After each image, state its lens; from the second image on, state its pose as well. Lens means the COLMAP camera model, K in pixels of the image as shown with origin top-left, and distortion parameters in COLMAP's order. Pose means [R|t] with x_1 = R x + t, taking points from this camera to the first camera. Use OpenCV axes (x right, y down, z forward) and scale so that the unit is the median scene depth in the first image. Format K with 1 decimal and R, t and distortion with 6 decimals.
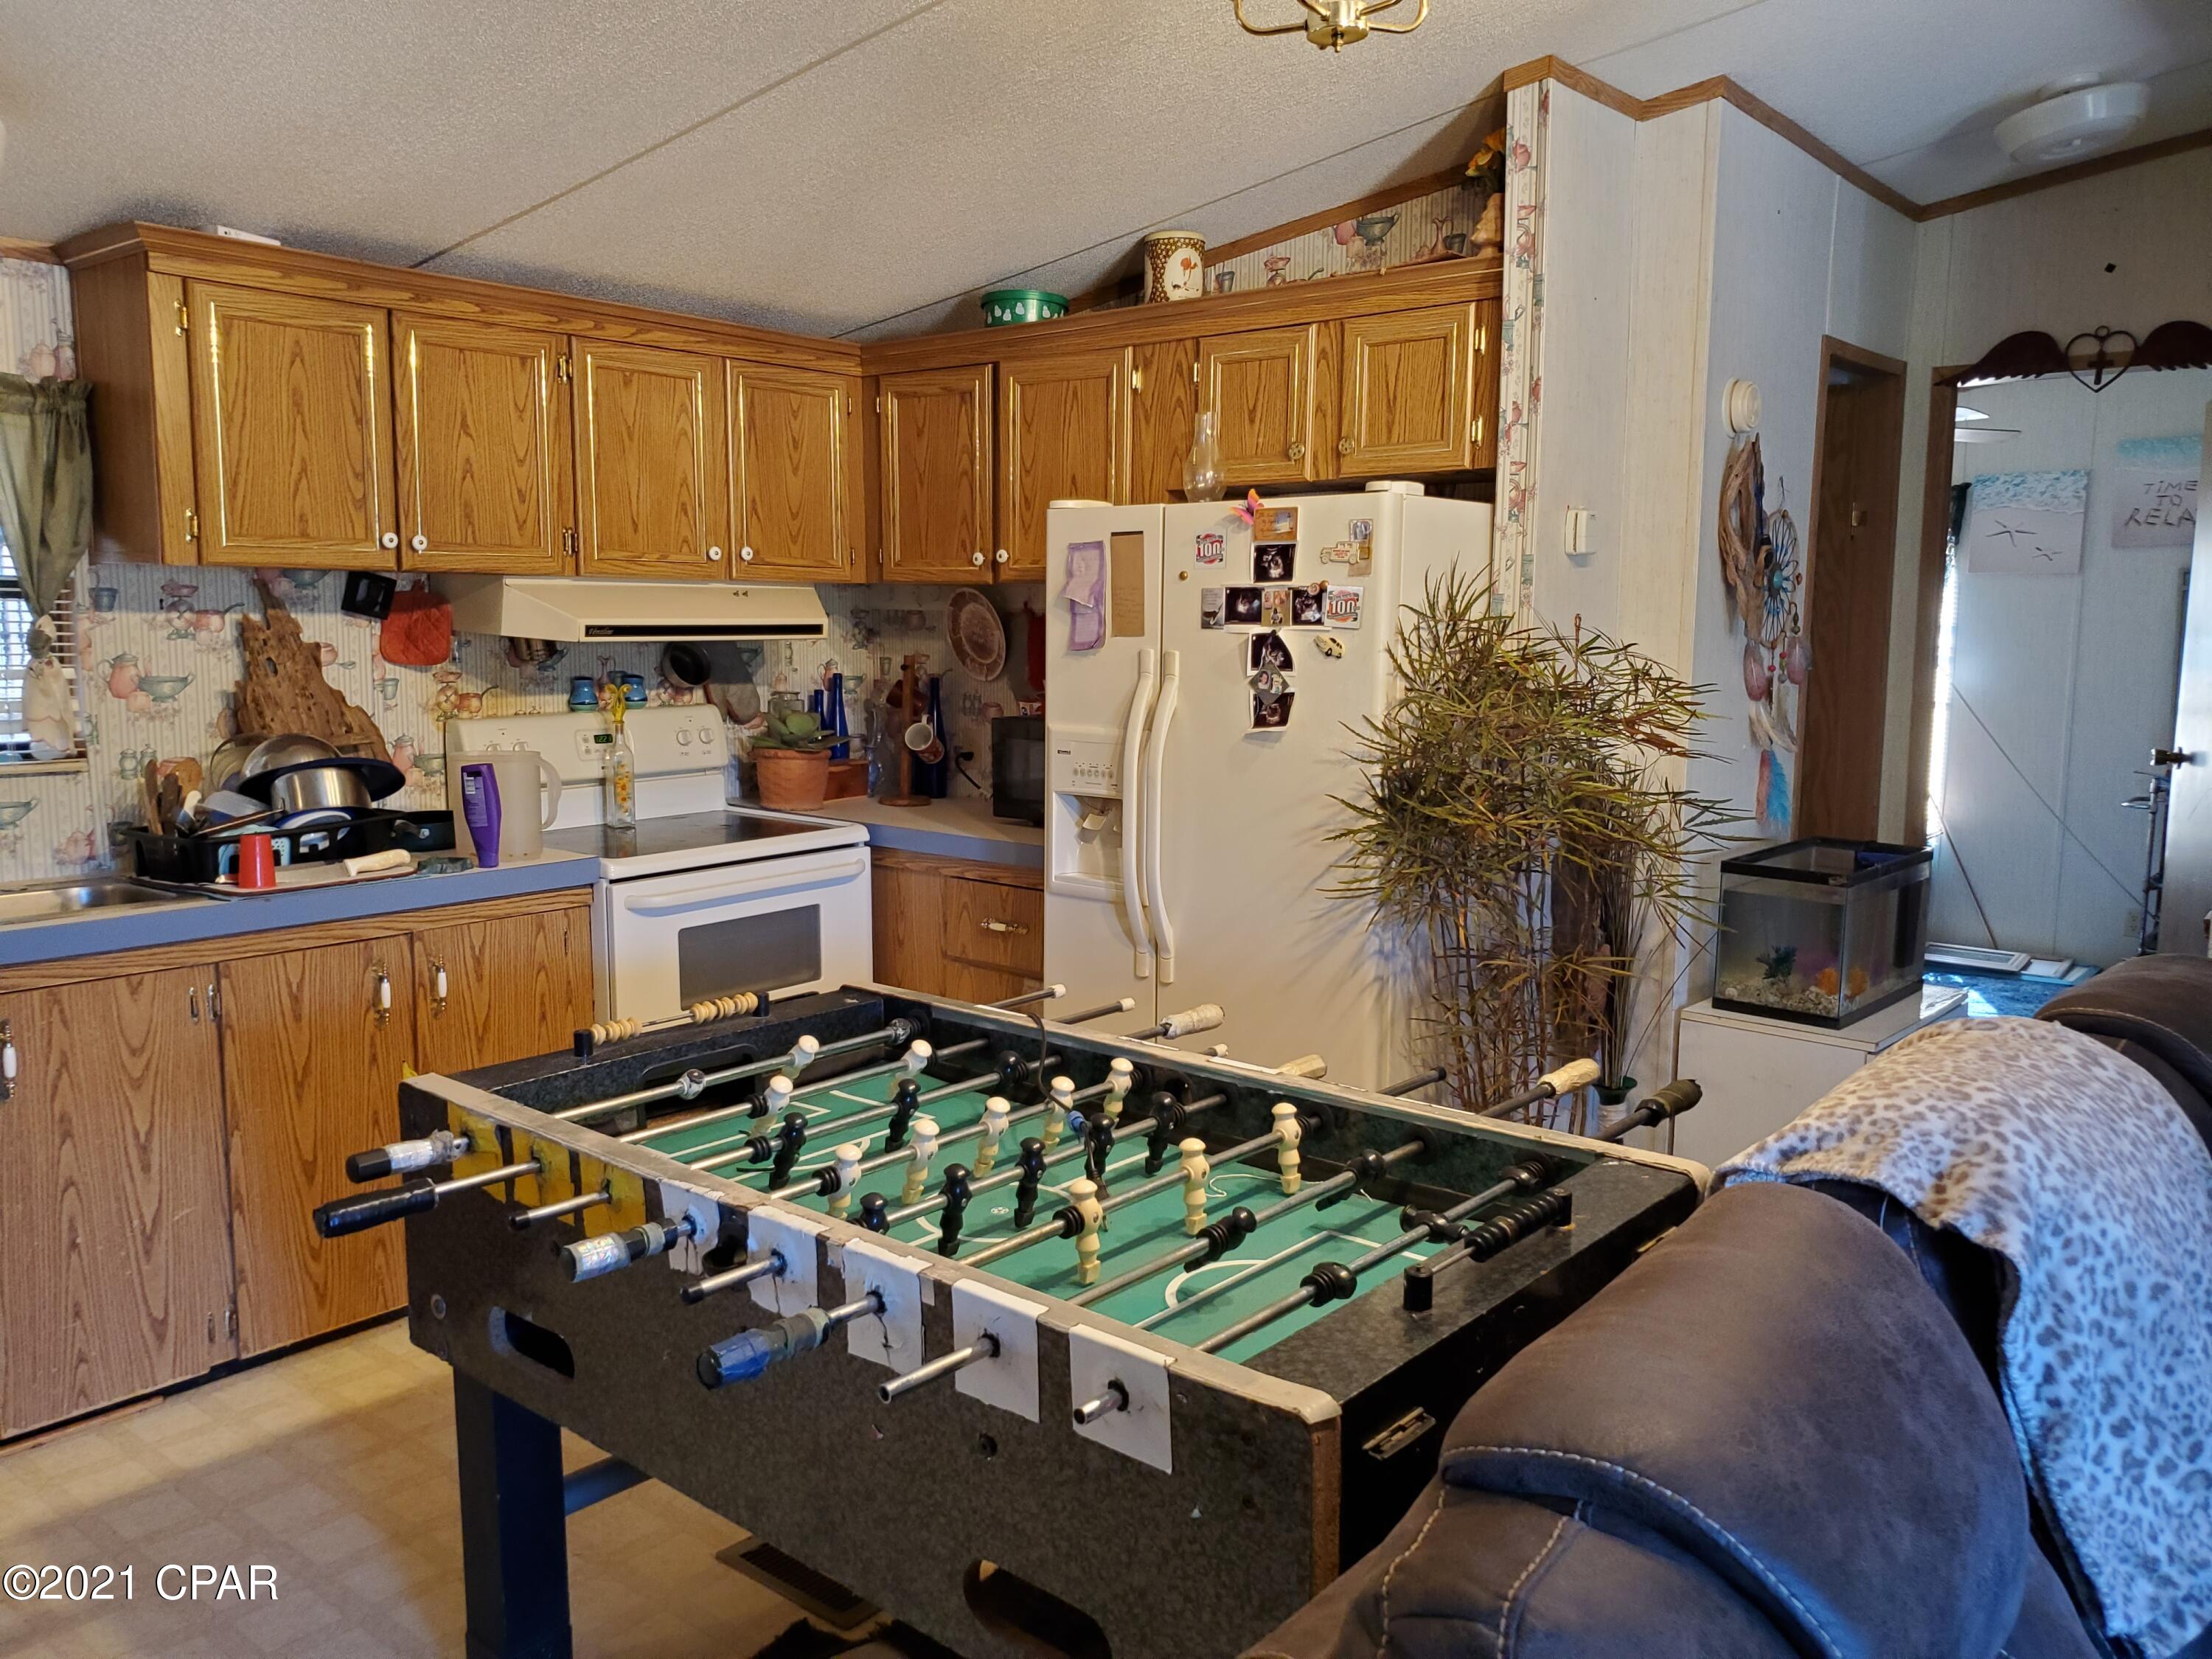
lens RADIAL K [[1732.2, 0, 1090.2], [0, 1732.2, 825.7], [0, 0, 1]] dist [0.027170, -0.019505]
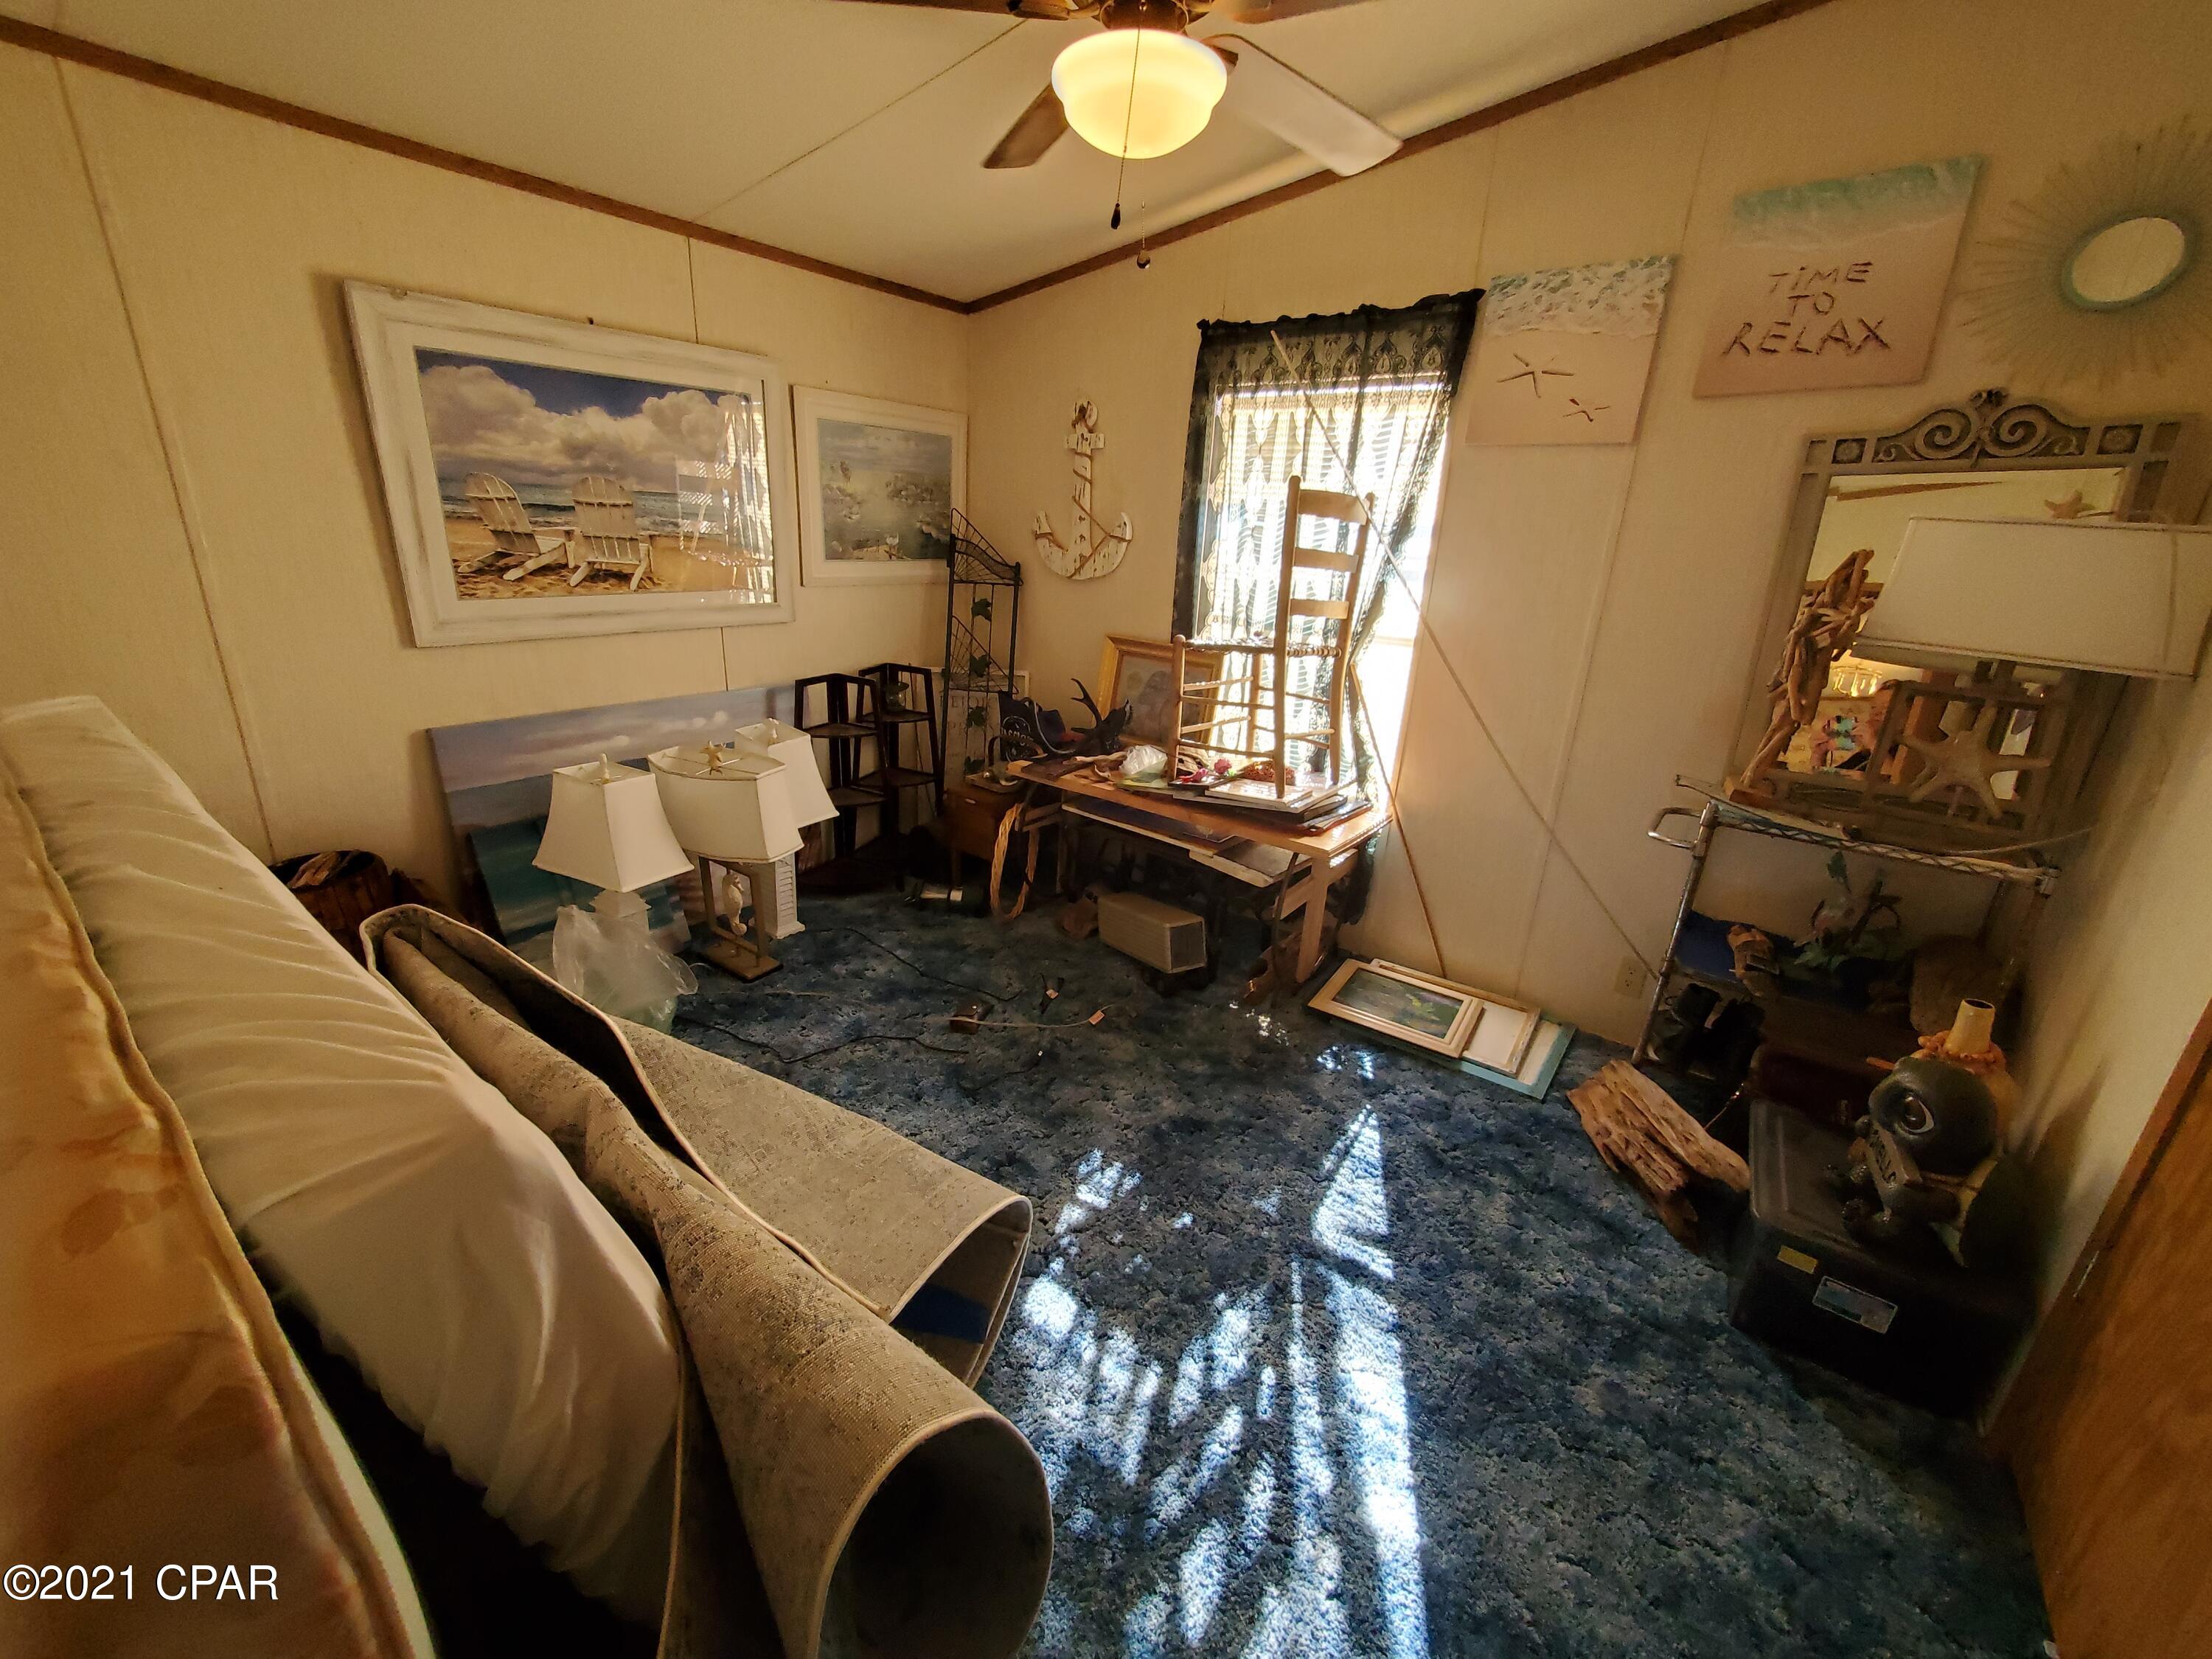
lens RADIAL K [[885.6, 0, 1101.1], [0, 885.6, 831.9], [0, 0, 1]] dist [0.000264, -0.001103]
pose [[0.997384, 0.017277, 0.070197, 0.736437], [-0.031157, 0.978940, 0.201757, -0.137543], [-0.065233, -0.203416, 0.976917, 1.388952]]
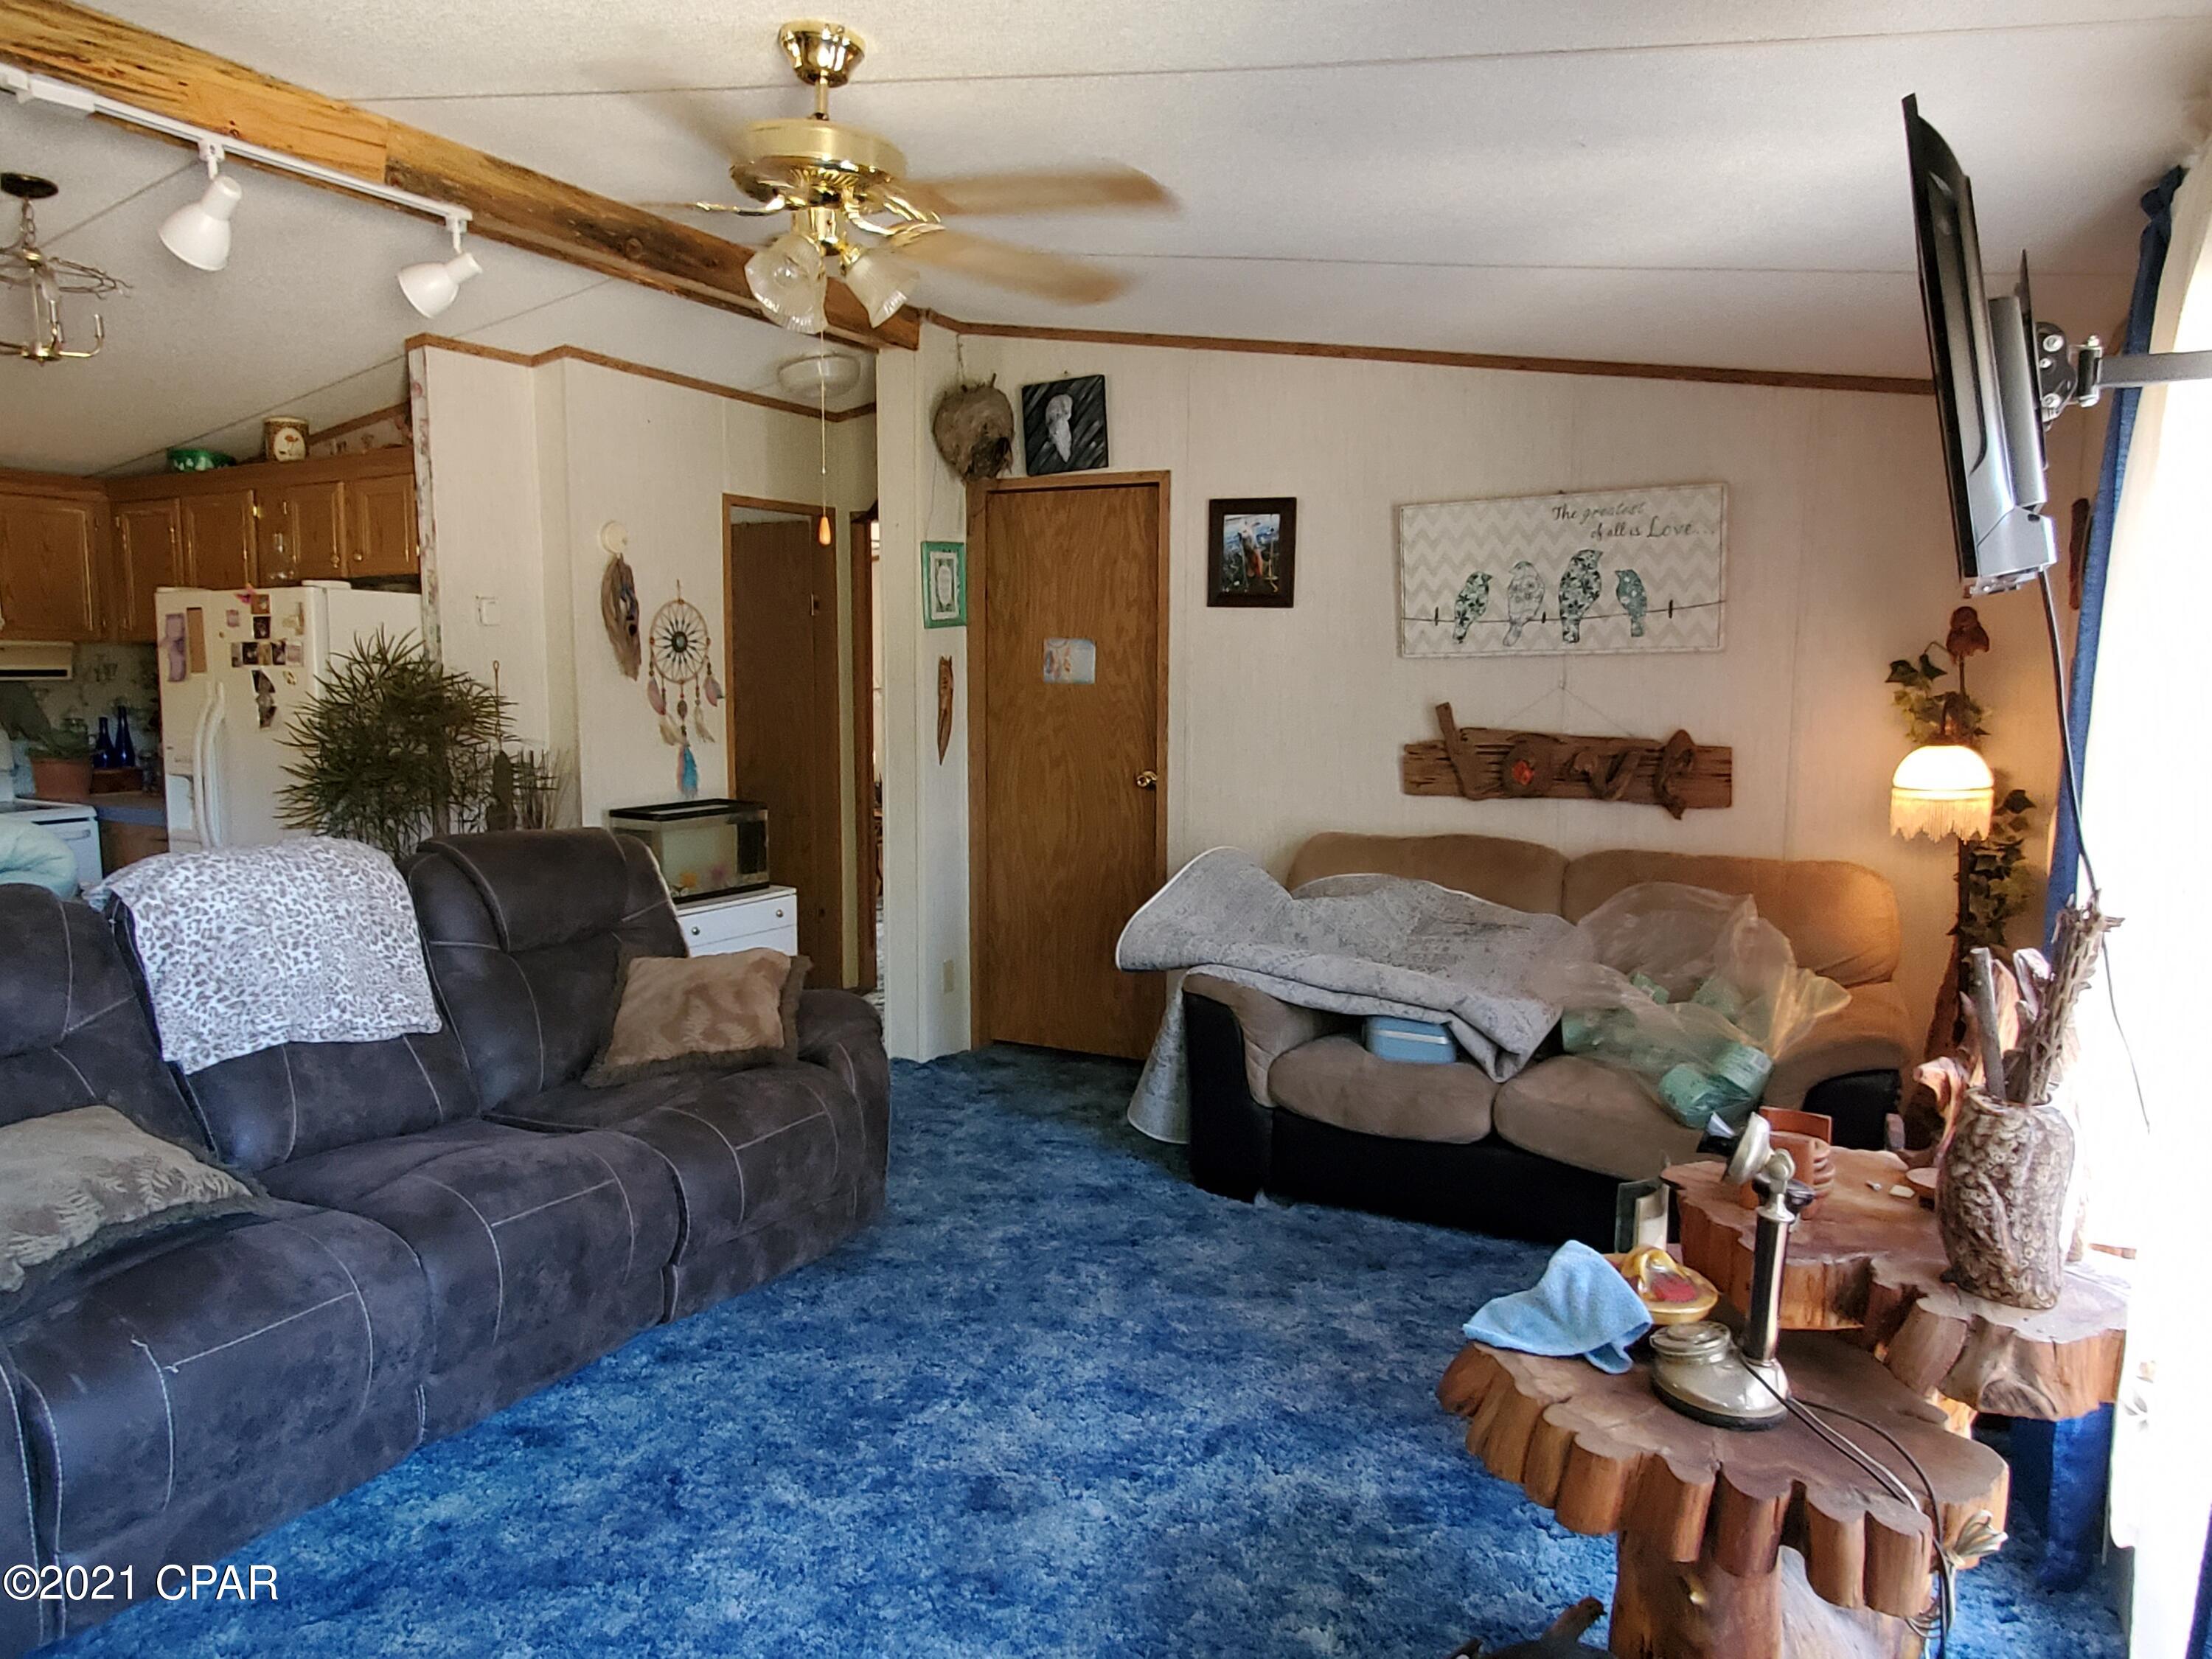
lens RADIAL K [[1512.0, 0, 1114.9], [0, 1512.0, 822.0], [0, 0, 1]] dist [0.004153, -0.001851]
pose [[0.980915, -0.020975, 0.193303, 0.608367], [0.026444, 0.999318, -0.025760, 0.089421], [-0.192631, 0.030380, 0.980801, -0.551884]]
